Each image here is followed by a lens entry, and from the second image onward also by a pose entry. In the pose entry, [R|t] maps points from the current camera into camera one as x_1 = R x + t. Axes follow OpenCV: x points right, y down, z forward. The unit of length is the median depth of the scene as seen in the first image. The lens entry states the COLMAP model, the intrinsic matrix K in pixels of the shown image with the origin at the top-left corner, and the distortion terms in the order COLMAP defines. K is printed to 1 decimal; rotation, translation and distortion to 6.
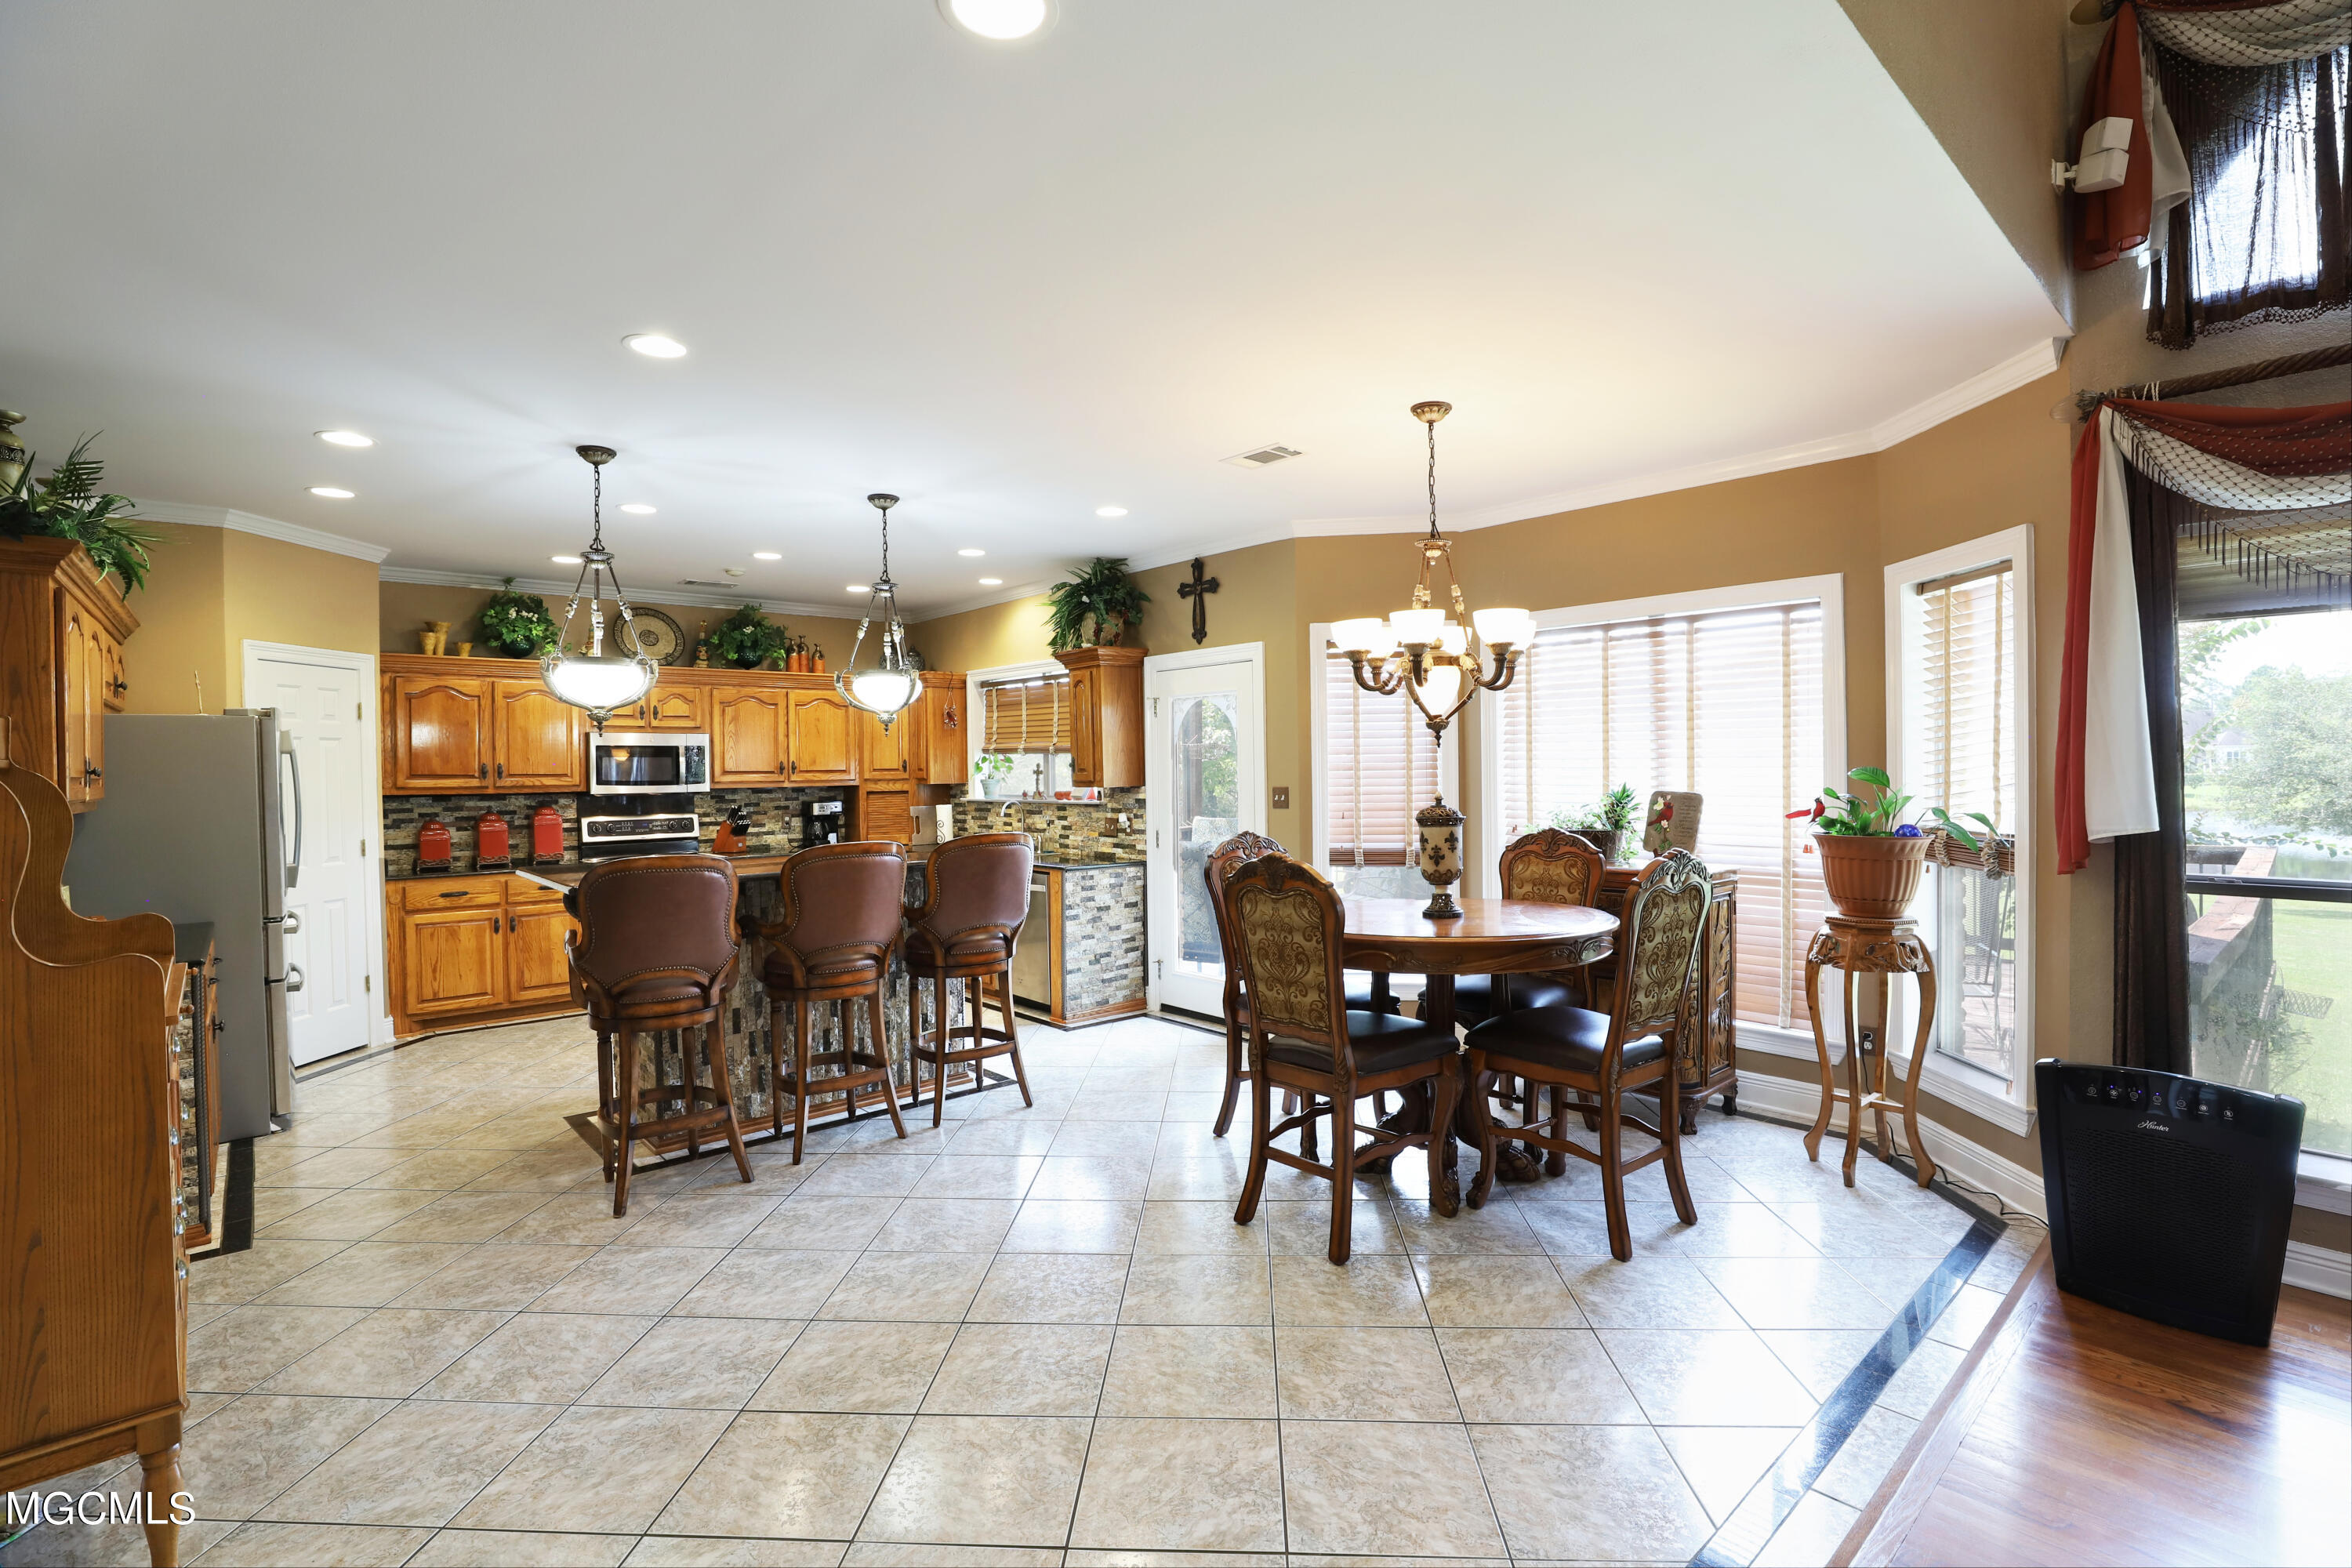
lens RADIAL K [[1073.8, 0, 1186.9], [0, 1073.8, 776.7], [0, 0, 1]] dist [-0.044675, 0.012583]
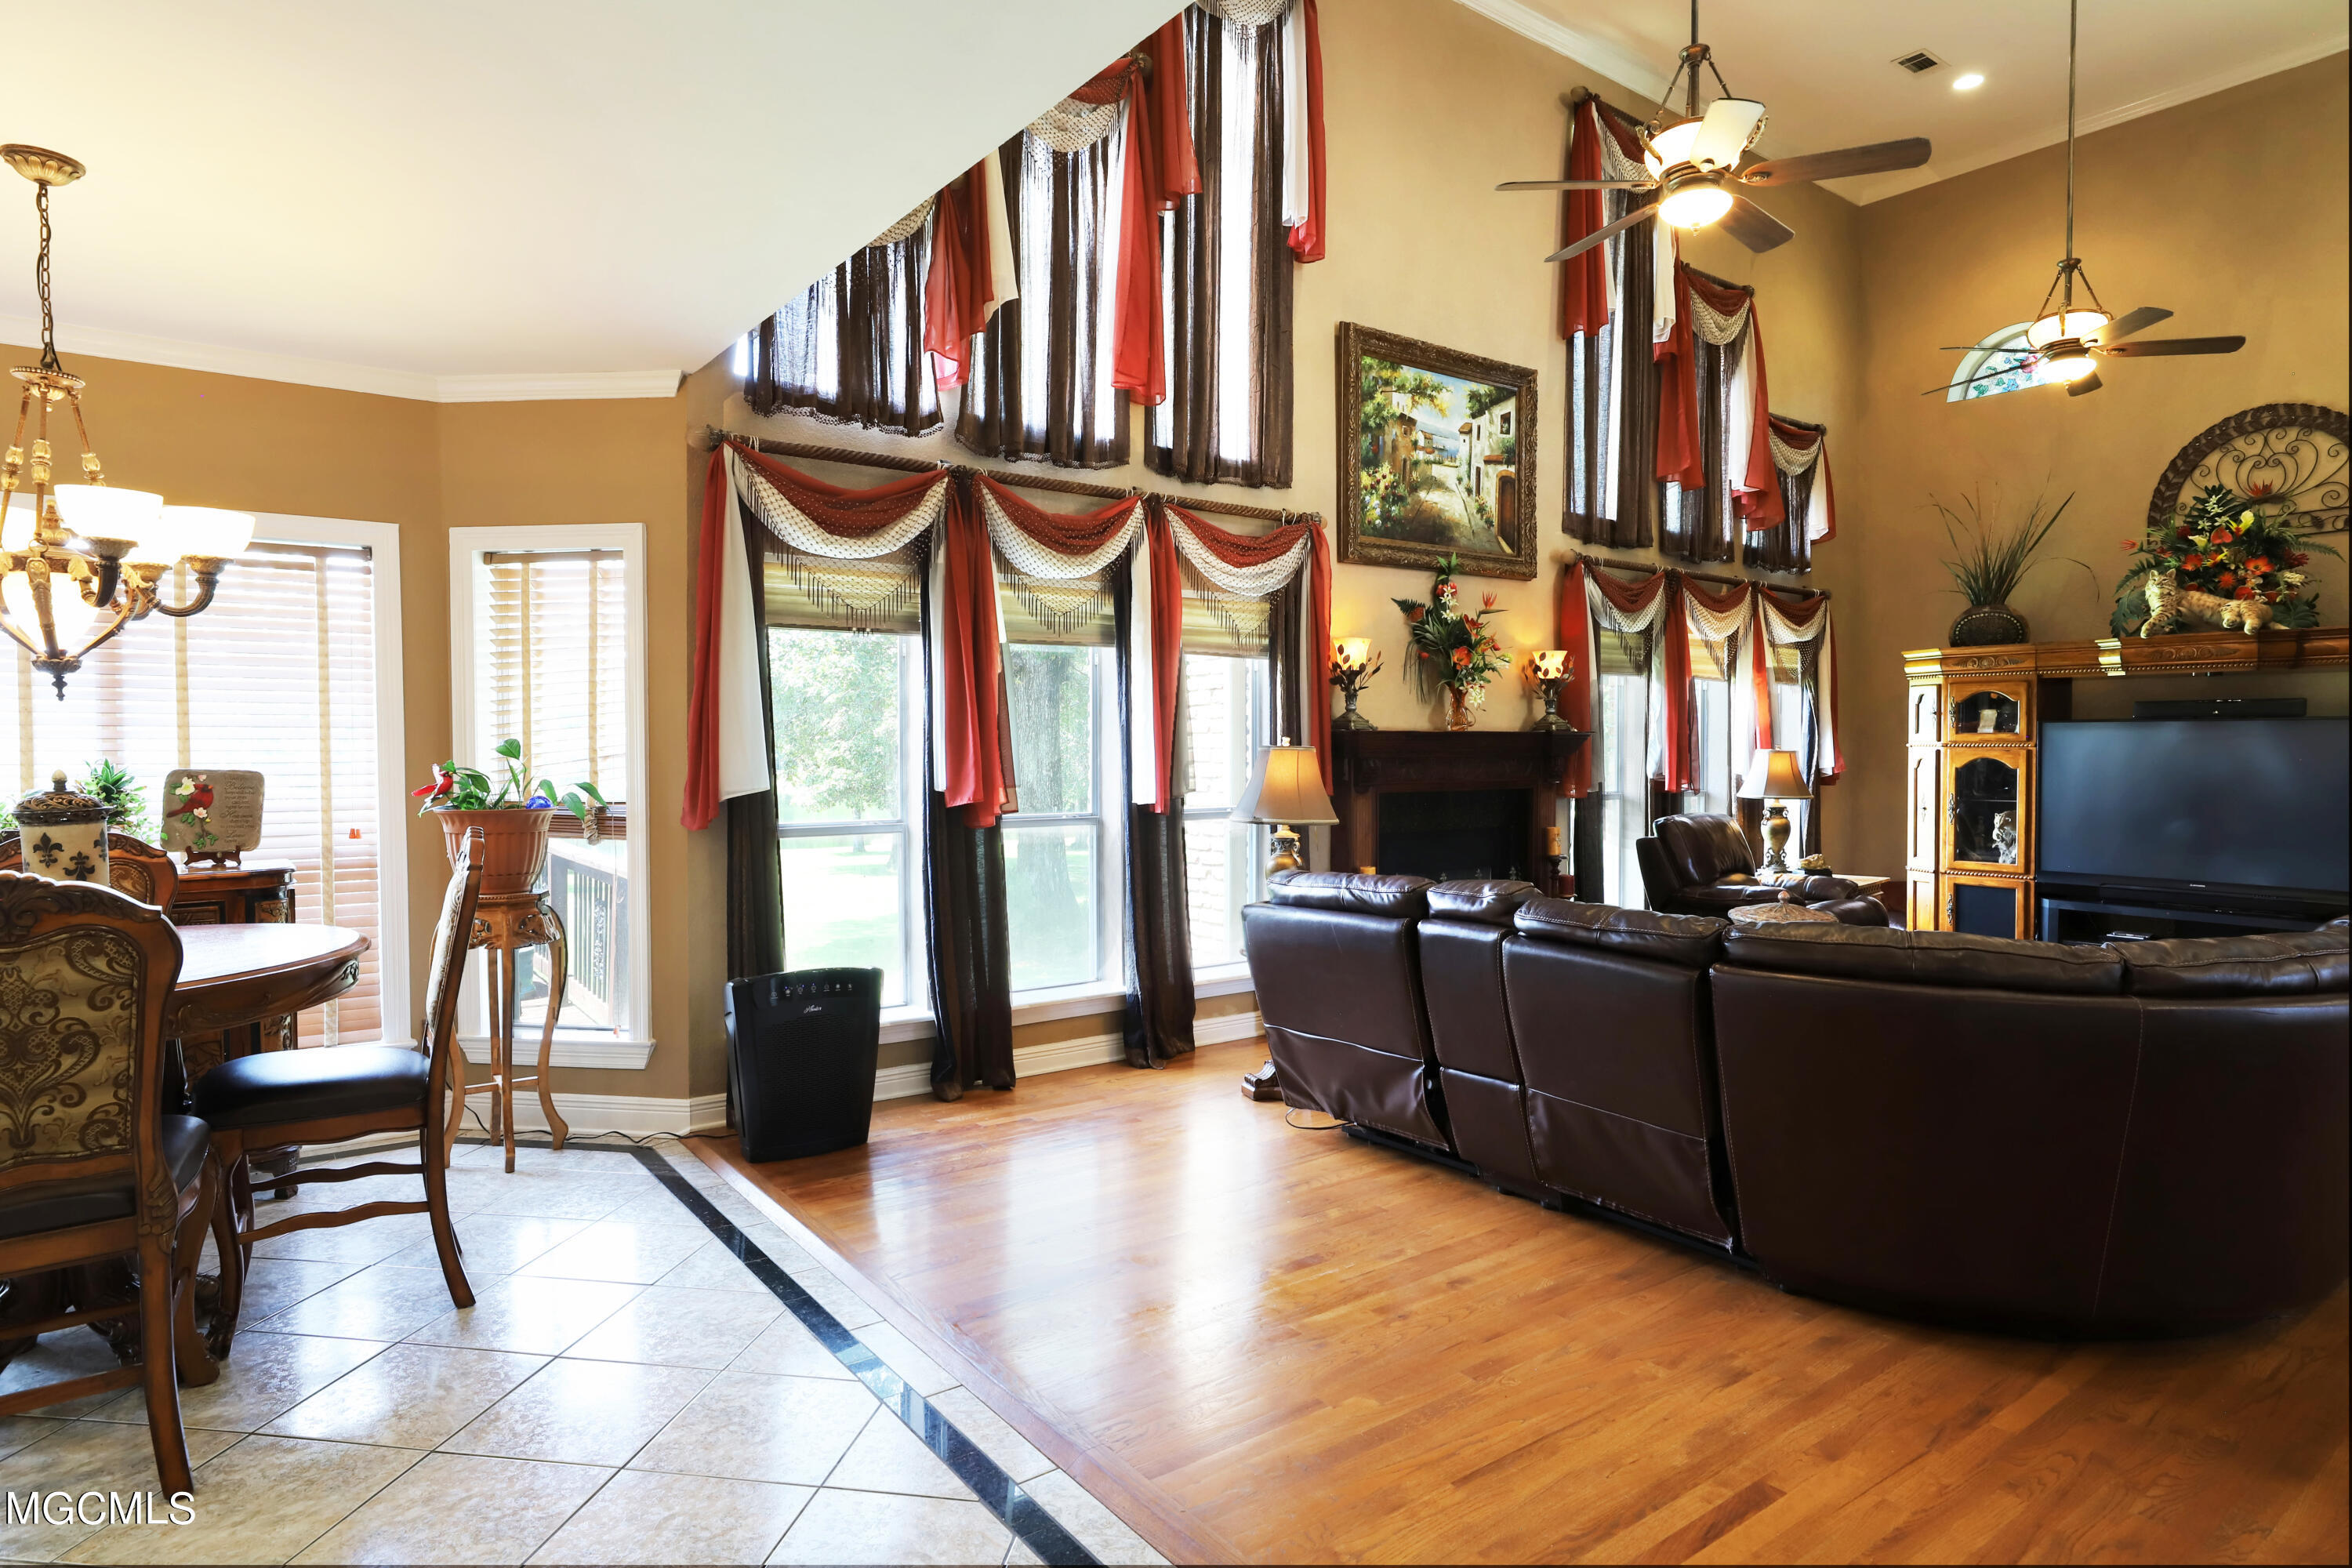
lens RADIAL K [[1303.6, 0, 1182.8], [0, 1303.6, 775.1], [0, 0, 1]] dist [-0.032918, 0.017878]
pose [[0.085057, -0.015294, 0.996259, -0.288312], [0.008372, 0.999858, 0.014634, 0.007211], [-0.996341, 0.007096, 0.085173, 0.163828]]
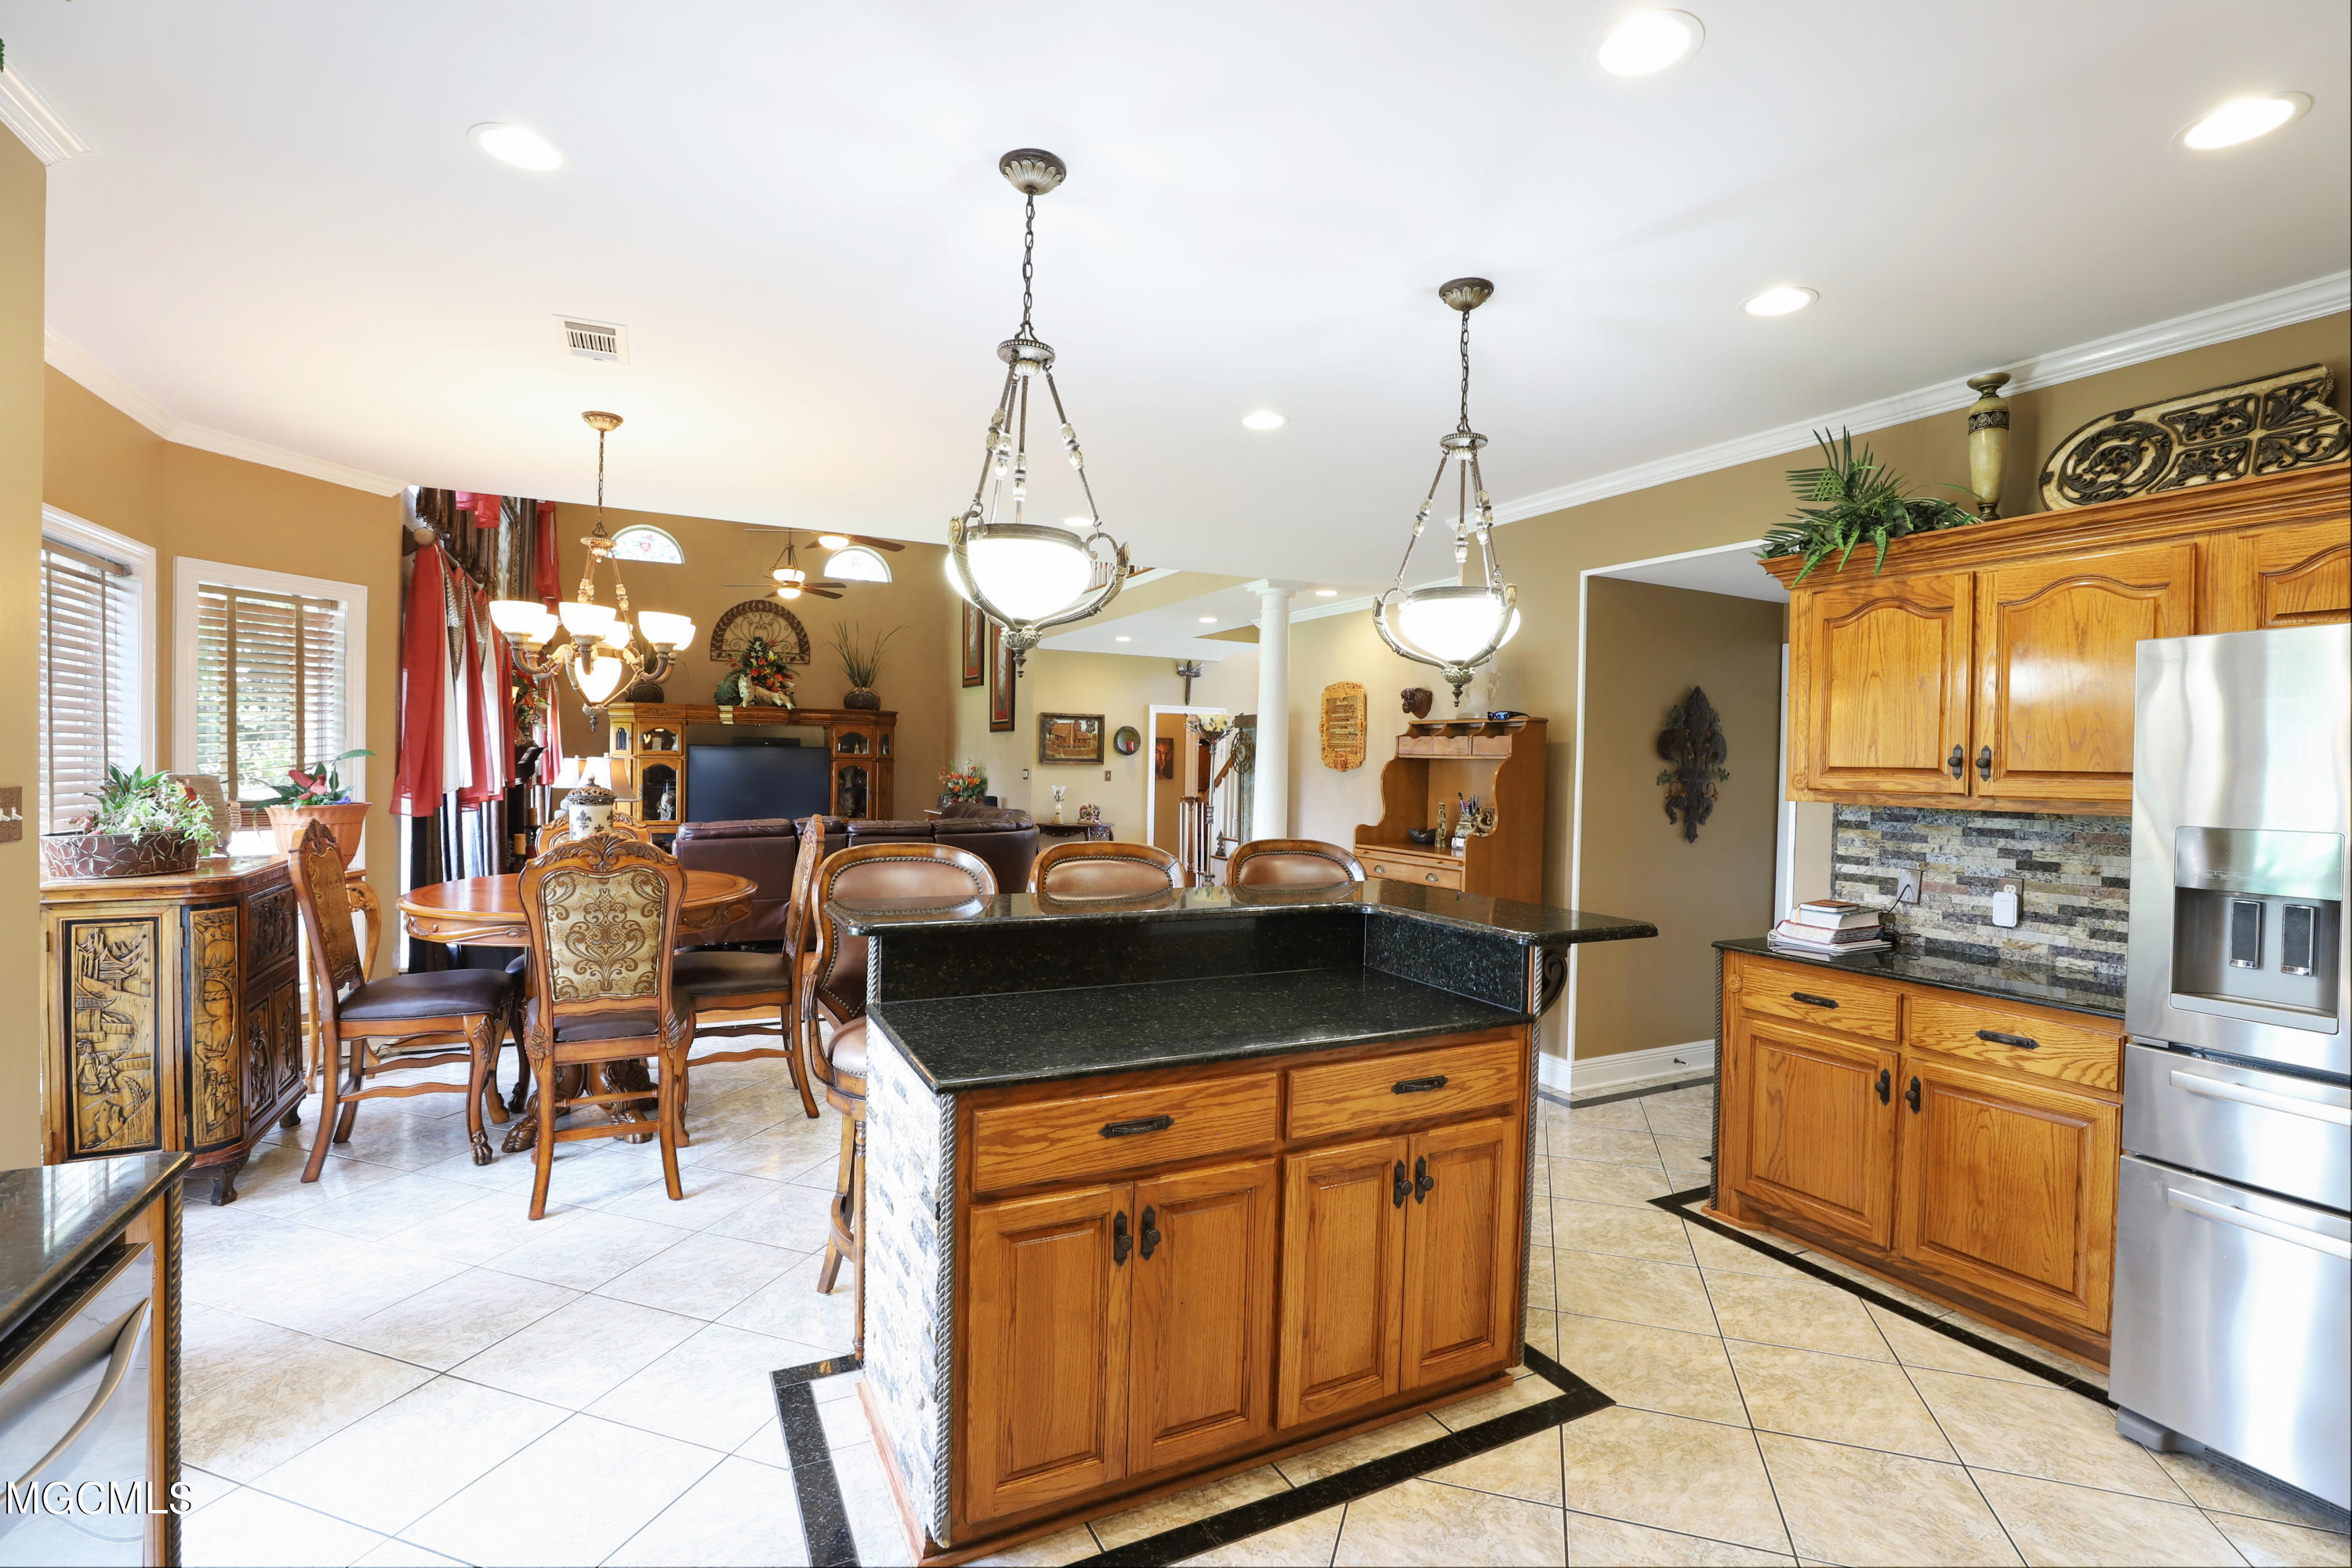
lens RADIAL K [[1073.8, 0, 1190.5], [0, 1073.8, 775.0], [0, 0, 1]] dist [-0.044675, 0.012583]
pose [[-0.967506, -0.008524, 0.252705, -0.381324], [-0.004145, 0.999832, 0.017855, -0.003749], [-0.252815, 0.016227, -0.967379, 1.149812]]
